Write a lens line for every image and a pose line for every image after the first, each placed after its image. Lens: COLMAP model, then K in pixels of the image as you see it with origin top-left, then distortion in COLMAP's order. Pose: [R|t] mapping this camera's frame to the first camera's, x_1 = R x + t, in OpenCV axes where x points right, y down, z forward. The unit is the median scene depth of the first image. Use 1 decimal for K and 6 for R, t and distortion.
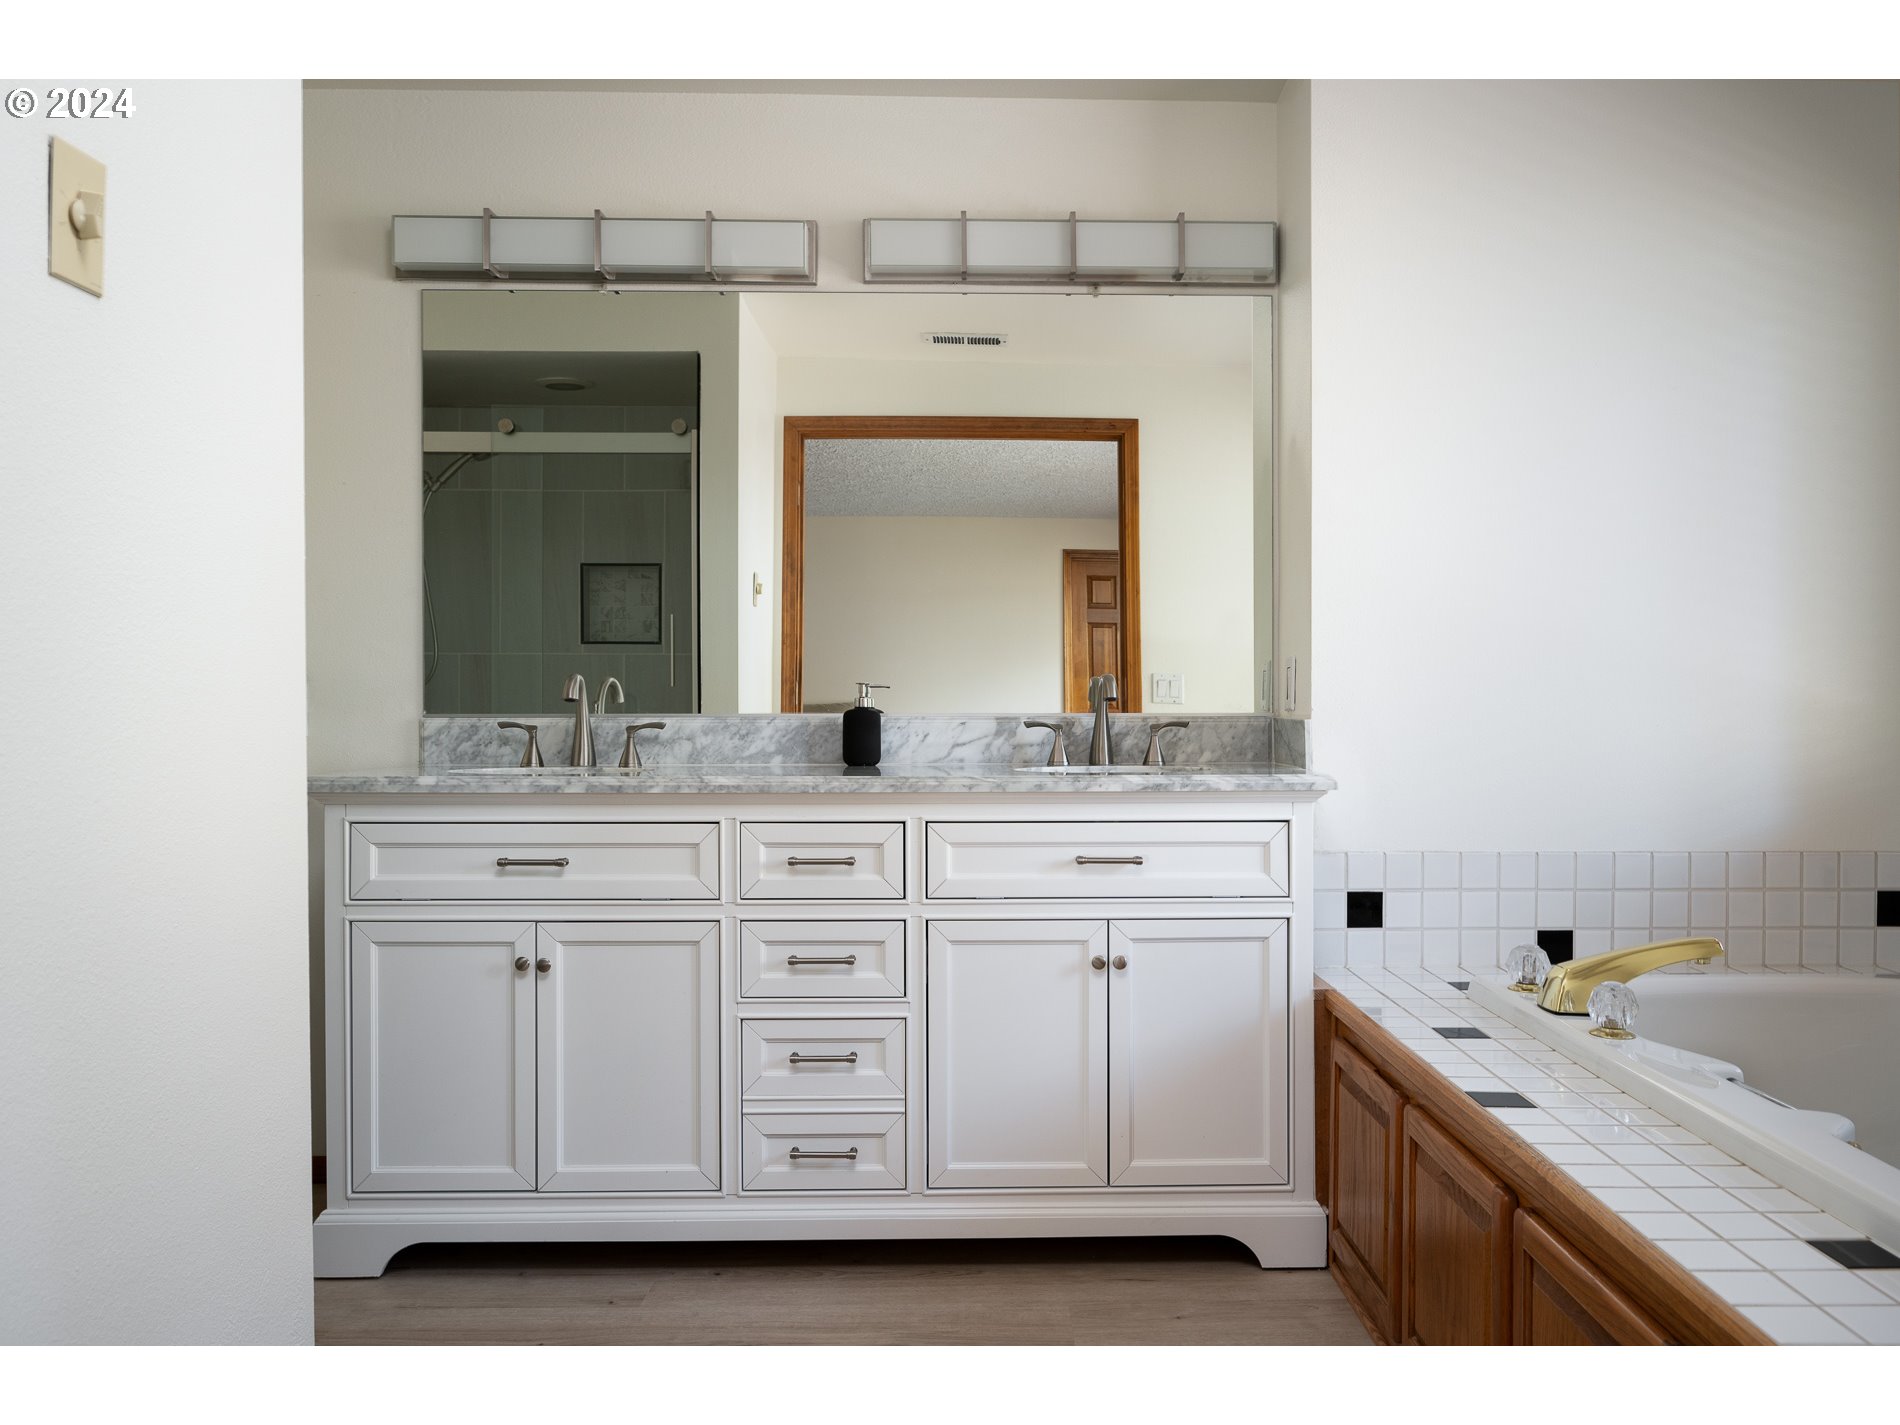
lens RADIAL K [[1407.4, 0, 1023.4], [0, 1407.4, 710.5], [0, 0, 1]] dist [-0.008294, -0.003503]
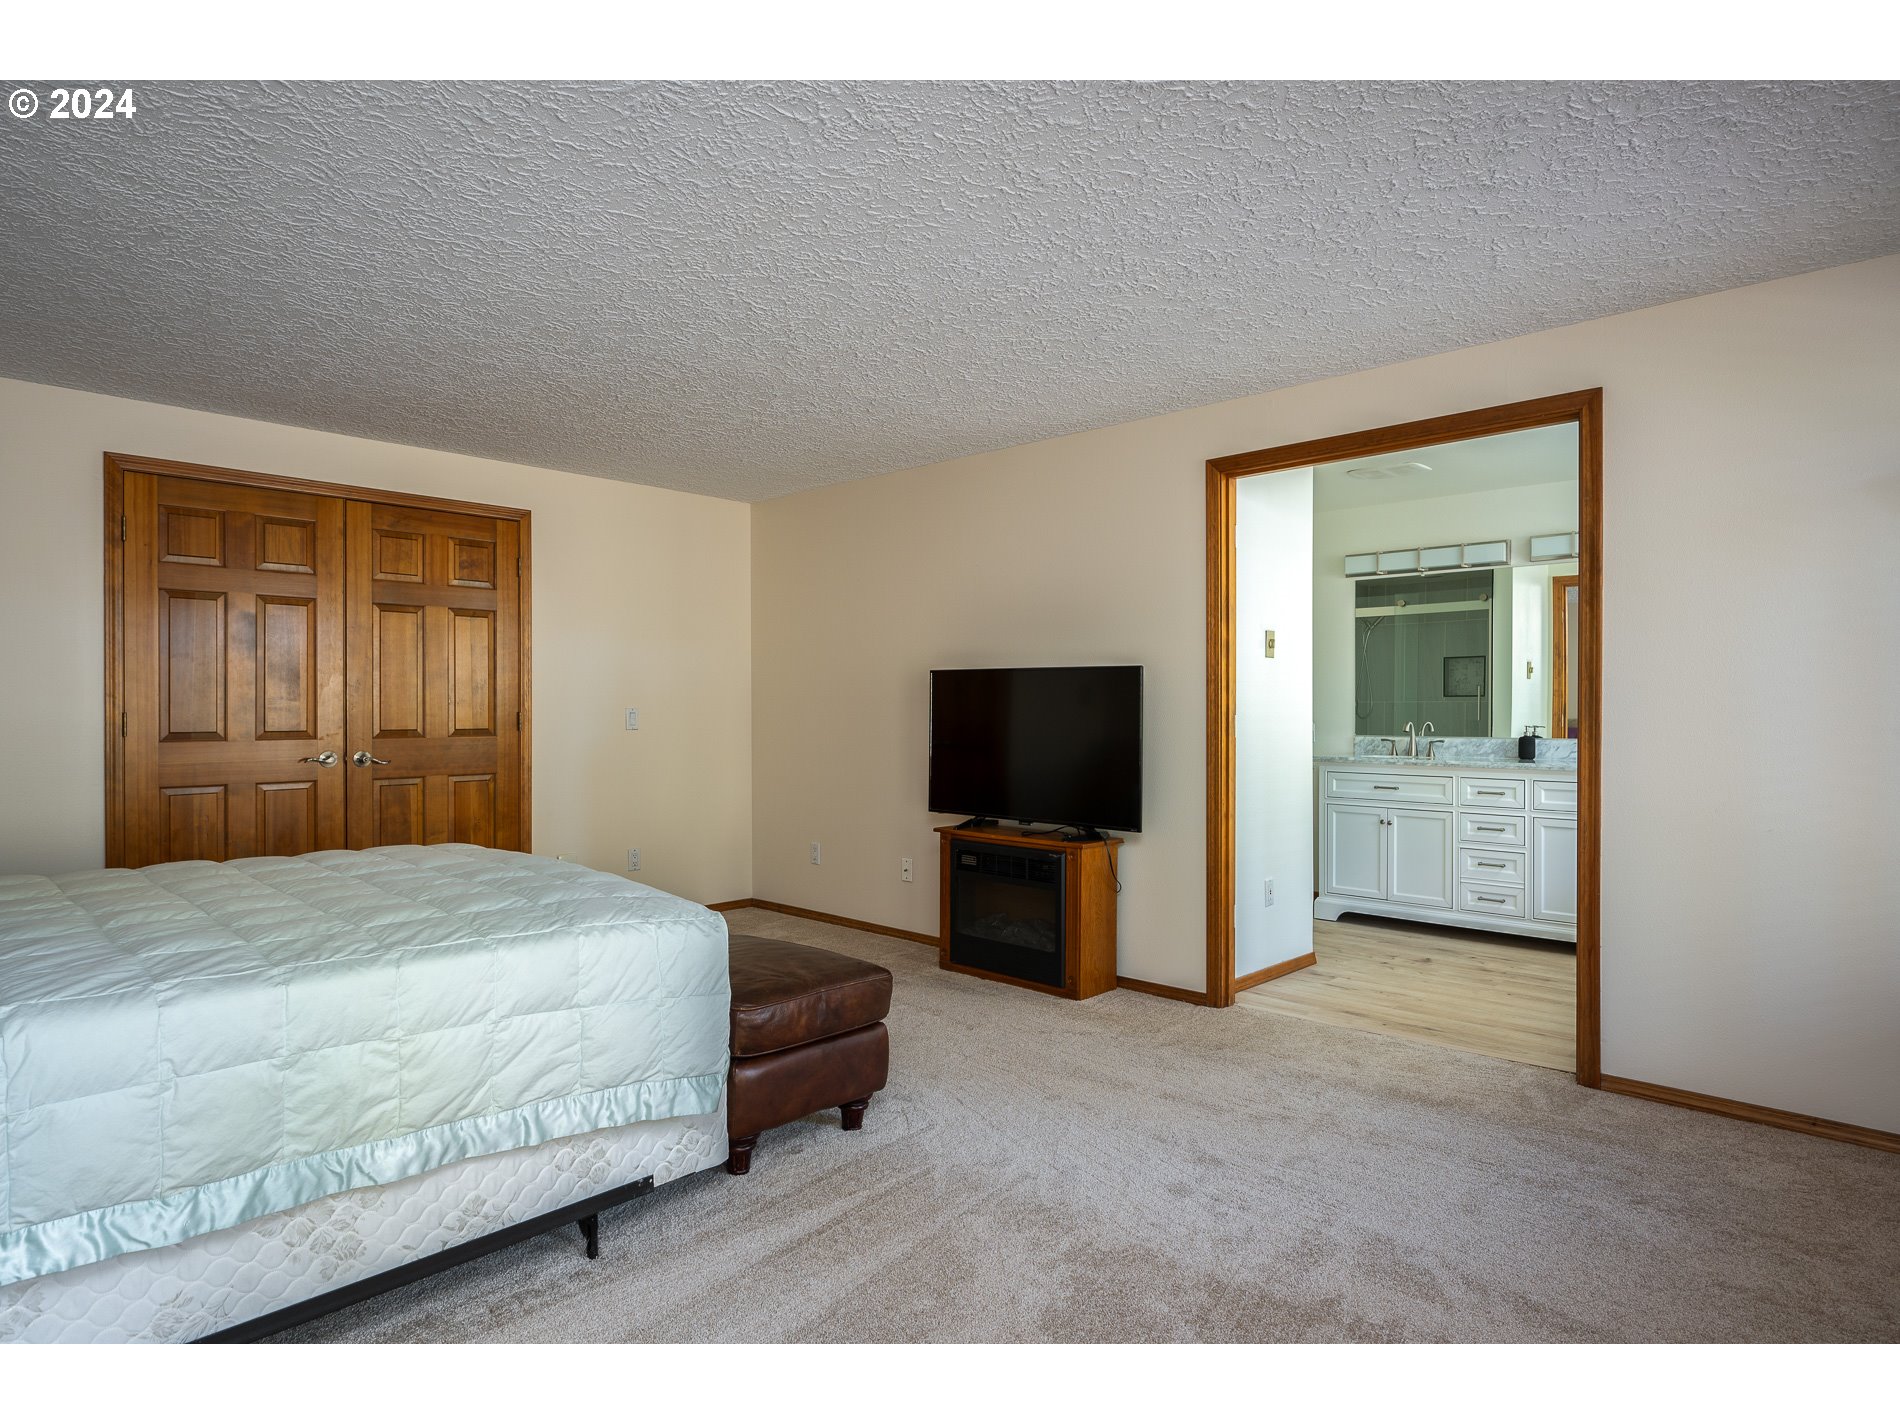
lens RADIAL K [[1102.3, 0, 936.7], [0, 1102.3, 710.8], [0, 0, 1]] dist [-0.008081, 0.003523]
pose [[0.690061, 0.004574, -0.723736, 0.575226], [-0.004070, 0.999989, 0.002439, -0.047259], [0.723739, 0.001263, 0.690072, -1.096008]]
